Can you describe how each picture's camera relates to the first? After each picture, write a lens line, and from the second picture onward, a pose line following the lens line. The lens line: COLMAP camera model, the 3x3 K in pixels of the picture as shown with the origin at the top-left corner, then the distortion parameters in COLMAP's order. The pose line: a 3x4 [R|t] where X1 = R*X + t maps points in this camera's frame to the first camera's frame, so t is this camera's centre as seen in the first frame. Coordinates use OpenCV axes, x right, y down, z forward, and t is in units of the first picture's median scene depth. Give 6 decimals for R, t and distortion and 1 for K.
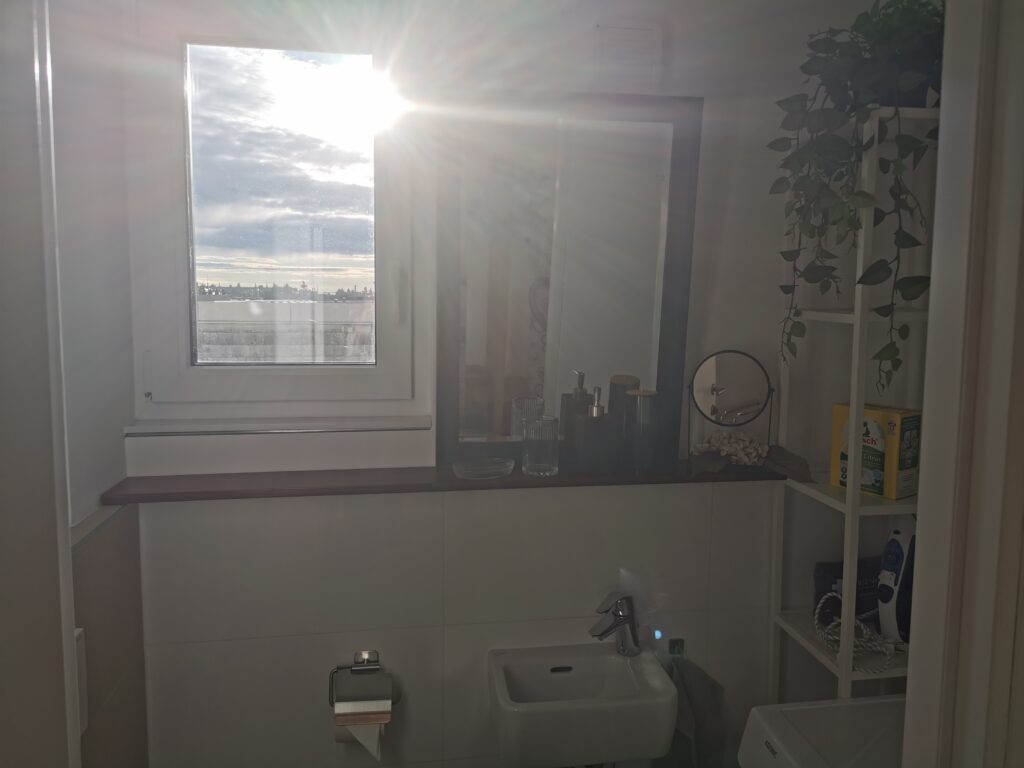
lens RADIAL K [[789.1, 0, 525.8], [0, 789.1, 360.6], [0, 0, 1]] dist [0.038148, -0.053817]
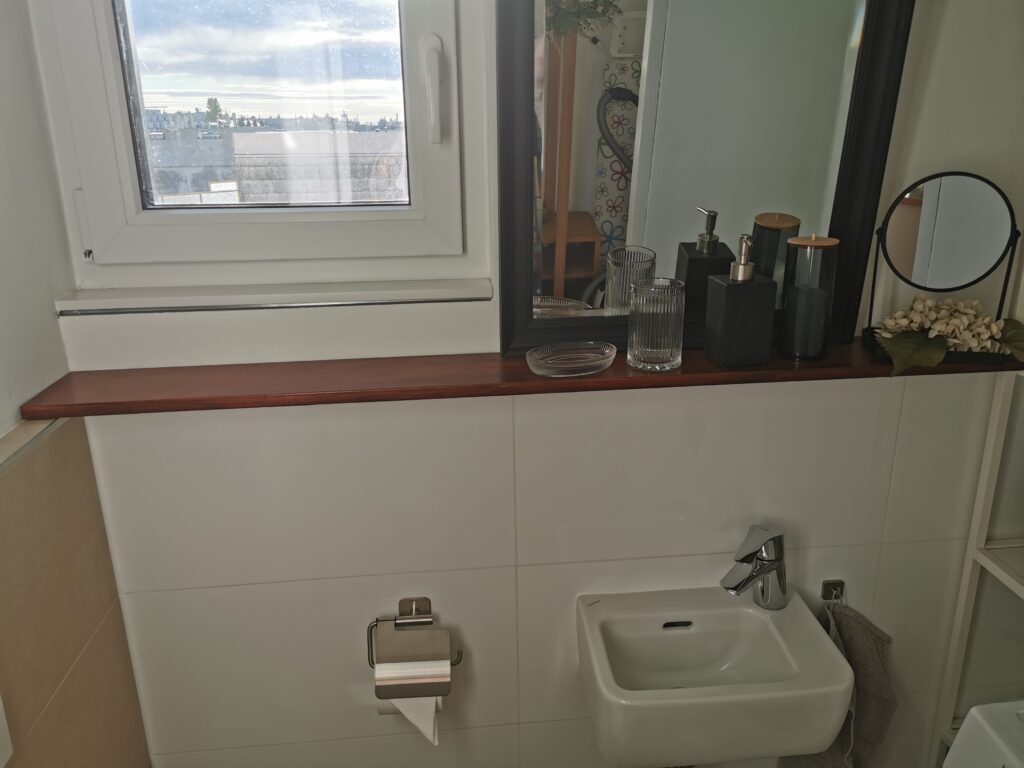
lens RADIAL K [[789.1, 0, 517.2], [0, 789.1, 366.0], [0, 0, 1]] dist [0.038148, -0.053817]
pose [[0.997303, -0.001575, -0.073380, -0.050389], [0.017301, 0.976640, 0.214186, -0.003752], [0.071329, -0.214878, 0.974033, 0.333677]]
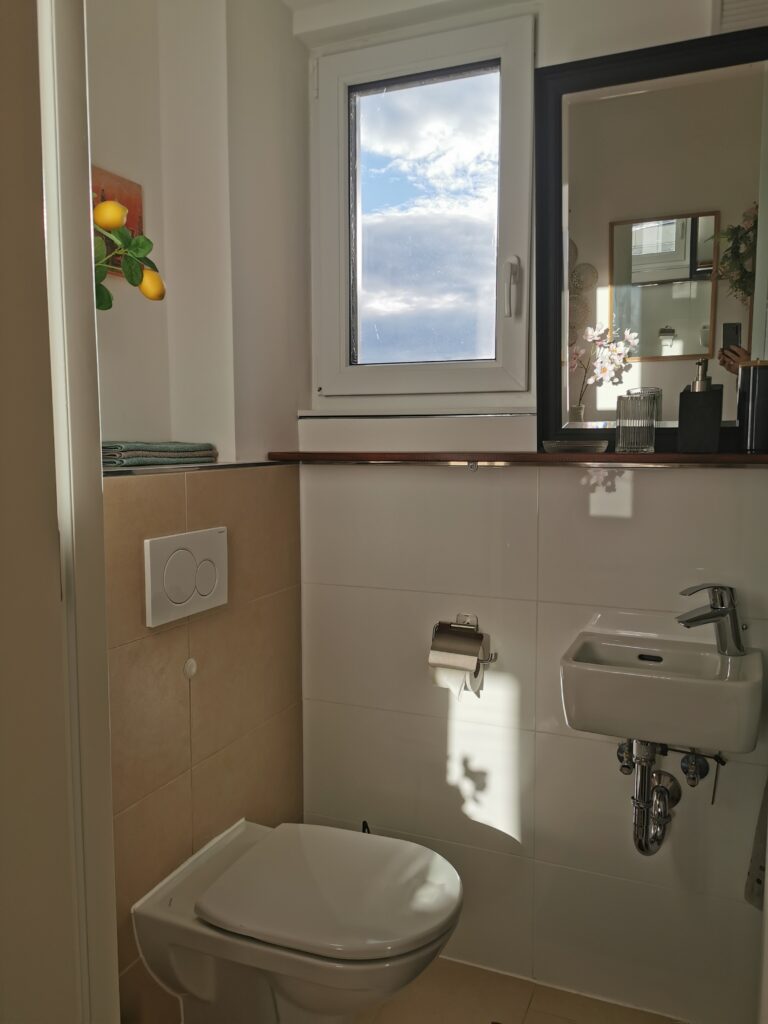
lens RADIAL K [[789.1, 0, 384.3], [0, 789.1, 509.2], [0, 0, 1]] dist [0.038148, -0.053817]
pose [[0.840204, 0.040810, -0.540733, 0.293847], [-0.038905, 0.999131, 0.014954, 0.212864], [0.540873, 0.008472, 0.841062, 0.013983]]
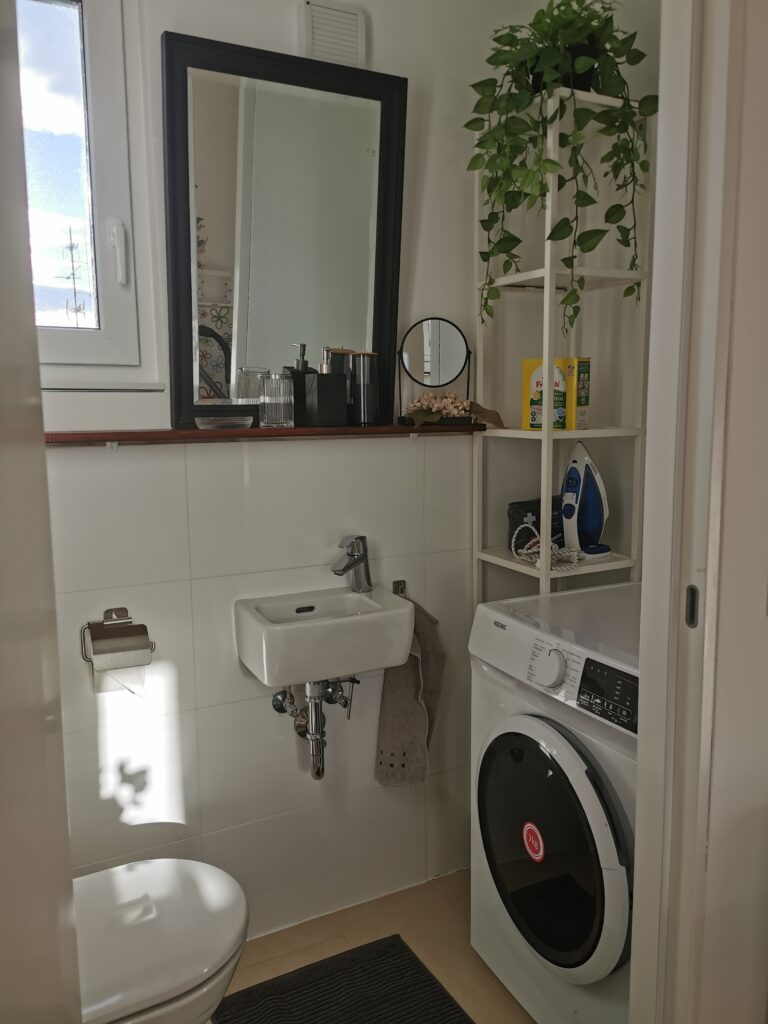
lens RADIAL K [[789.1, 0, 391.5], [0, 789.1, 516.9], [0, 0, 1]] dist [0.038148, -0.053817]
pose [[0.947979, -0.059908, 0.312646, -0.179196], [0.047043, 0.997713, 0.048539, 0.221951], [-0.314839, -0.031306, 0.948629, -0.064008]]
